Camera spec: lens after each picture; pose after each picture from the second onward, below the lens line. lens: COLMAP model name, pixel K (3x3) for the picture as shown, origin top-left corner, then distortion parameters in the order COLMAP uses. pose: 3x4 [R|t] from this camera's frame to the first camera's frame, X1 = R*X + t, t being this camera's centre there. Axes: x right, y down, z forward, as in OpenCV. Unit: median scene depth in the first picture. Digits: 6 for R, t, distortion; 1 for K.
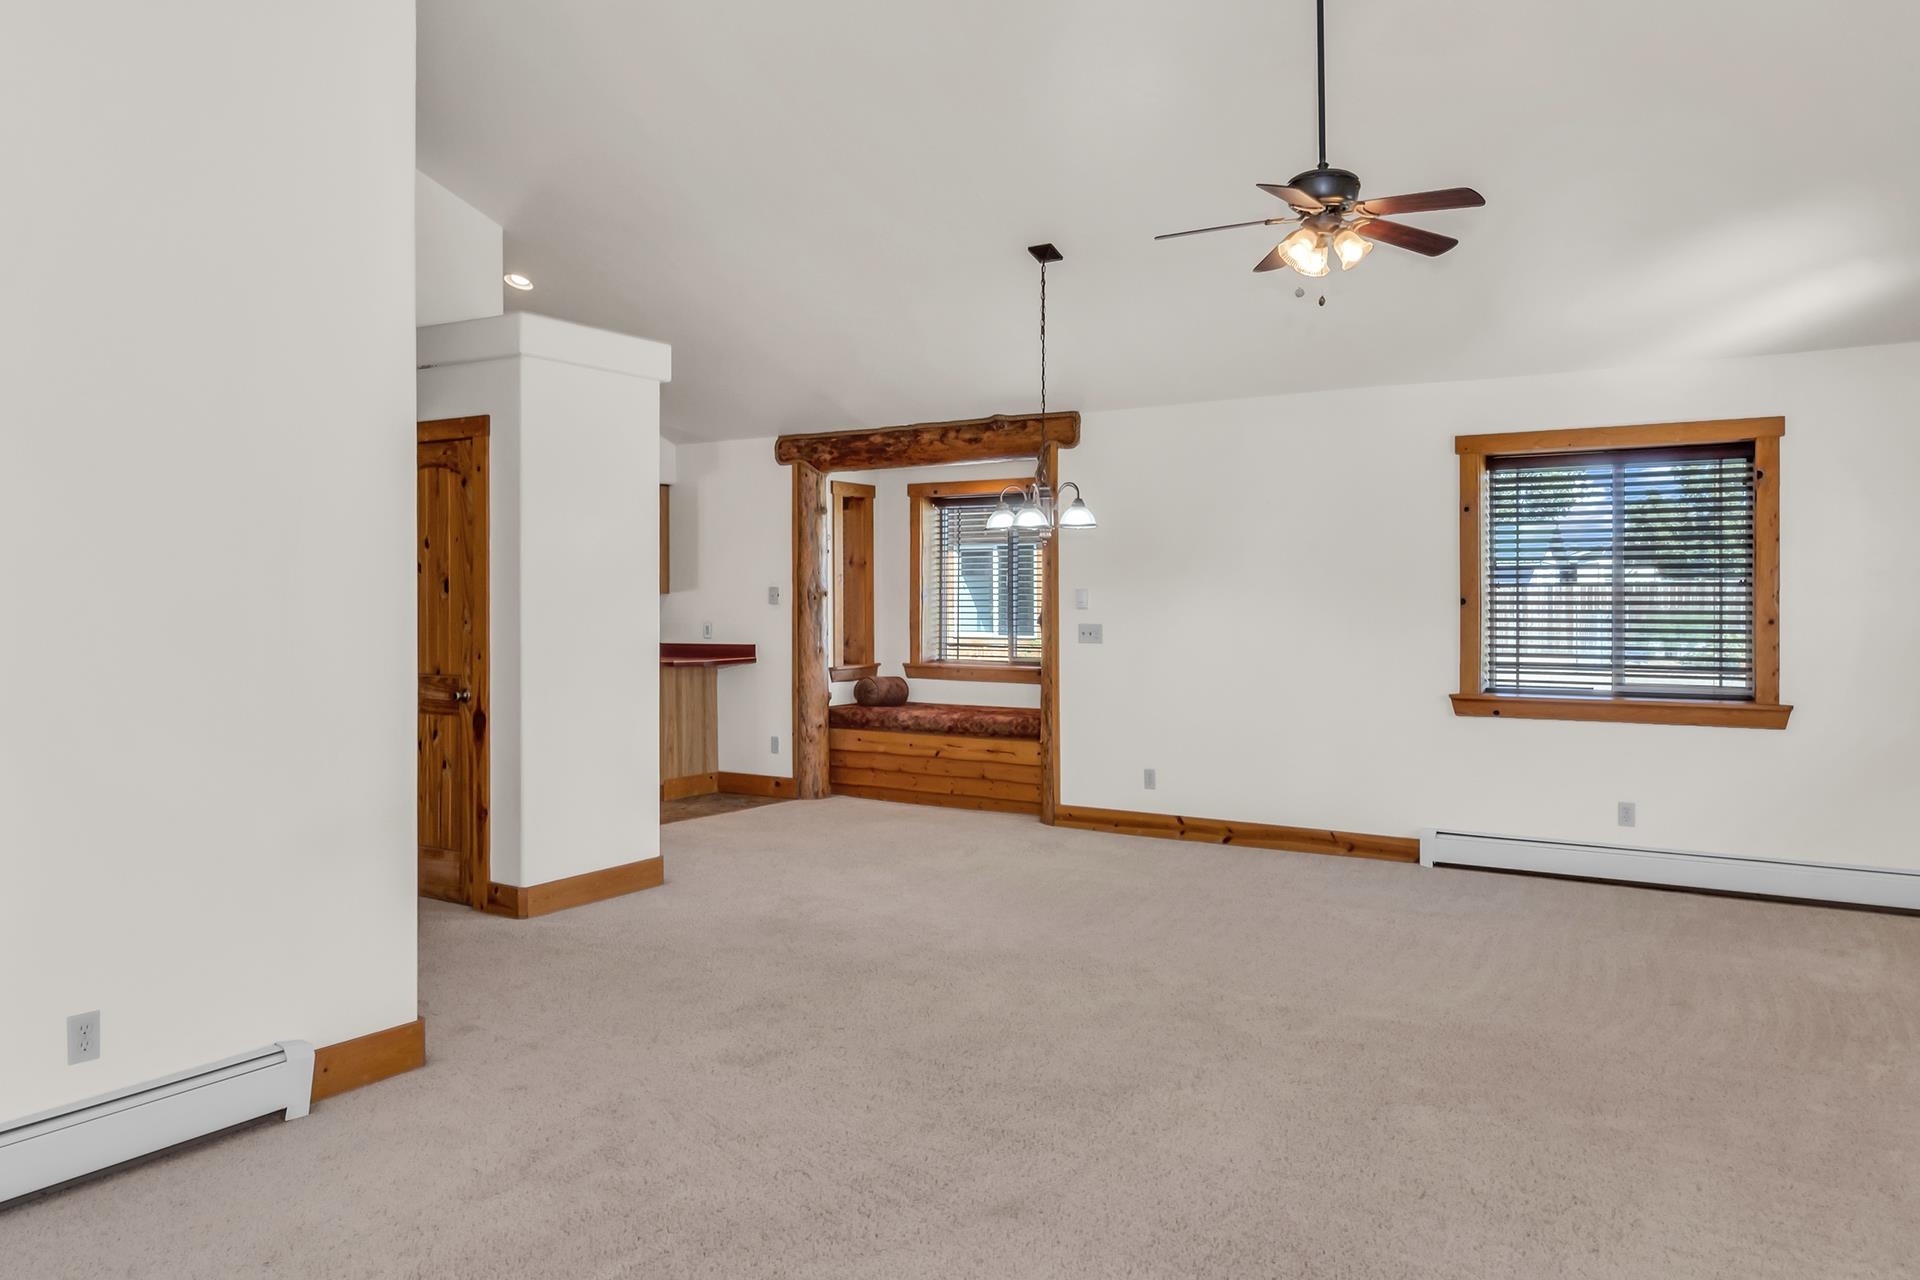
lens RADIAL K [[1348.5, 0, 960.0], [0, 1348.5, 640.0], [0, 0, 1]] dist [0.041743, -0.129918]
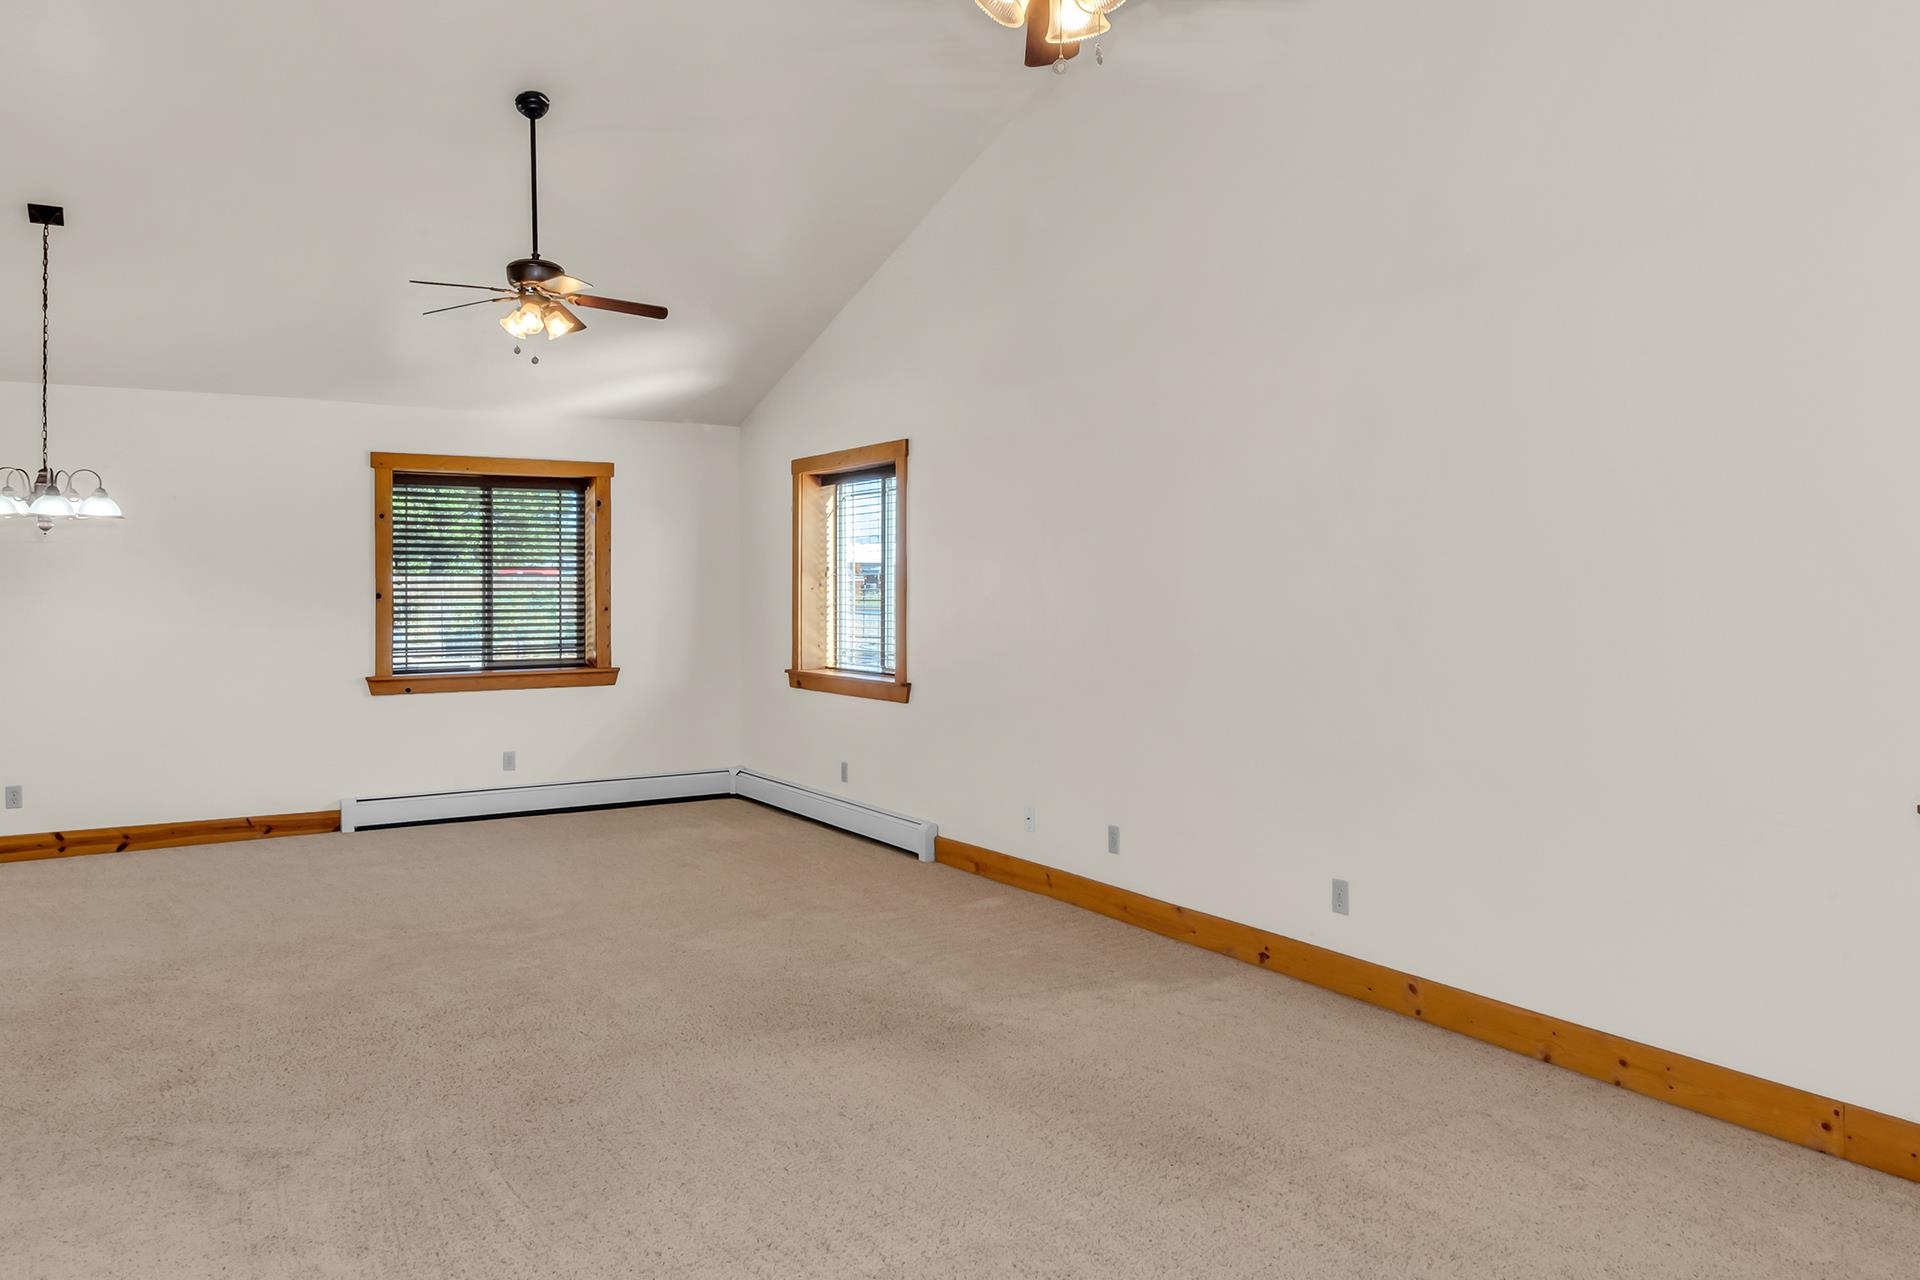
lens RADIAL K [[1361.8, 0, 960.0], [0, 1361.8, 640.0], [0, 0, 1]] dist [-0.004309, -0.002409]
pose [[0.427735, -0.034045, 0.903263, -0.470770], [0.032745, 0.999218, 0.022156, -0.000628], [-0.903311, 0.020101, 0.428515, 0.055800]]
